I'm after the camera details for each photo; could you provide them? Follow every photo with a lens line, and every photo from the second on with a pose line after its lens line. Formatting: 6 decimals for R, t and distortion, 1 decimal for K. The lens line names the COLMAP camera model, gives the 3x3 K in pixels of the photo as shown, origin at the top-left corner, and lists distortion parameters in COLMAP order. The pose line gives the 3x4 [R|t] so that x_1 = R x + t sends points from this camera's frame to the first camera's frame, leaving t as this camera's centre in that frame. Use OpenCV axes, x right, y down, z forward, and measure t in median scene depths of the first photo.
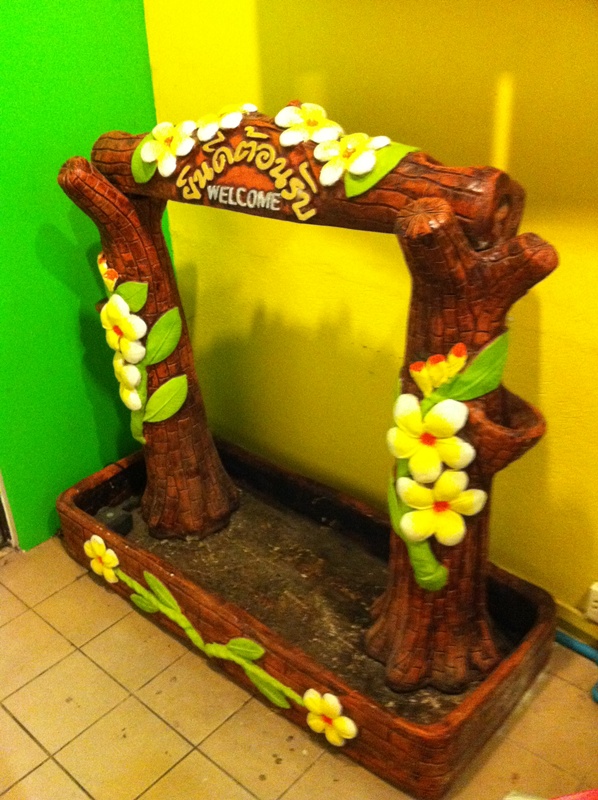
lens RADIAL K [[738.0, 0, 331.1], [0, 738.0, 408.3], [0, 0, 1]] dist [-0.005454, 0.000000]
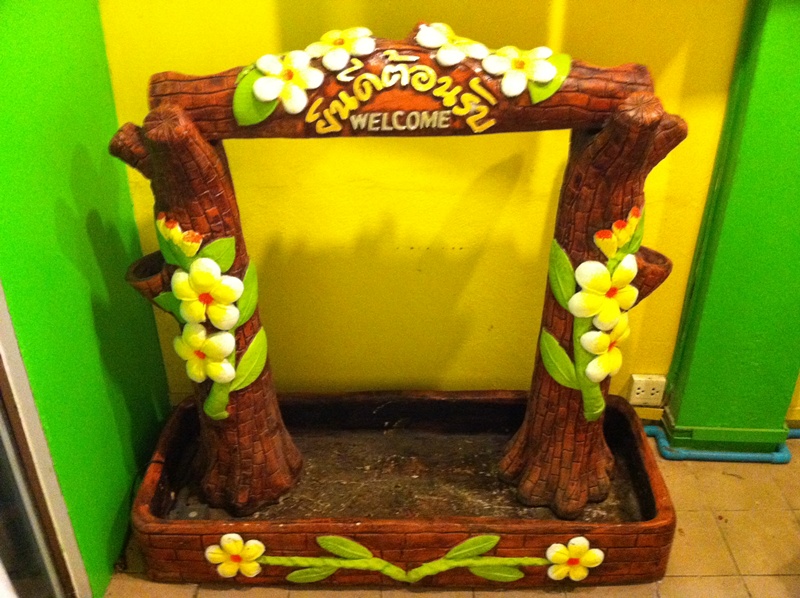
lens RADIAL K [[738.0, 0, 353.4], [0, 738.0, 313.8], [0, 0, 1]] dist [-0.005454, 0.000000]
pose [[0.769754, -0.294175, 0.566515, -0.718874], [0.292069, 0.951444, 0.097208, -0.134262], [-0.567604, 0.090635, 0.818298, 0.209692]]
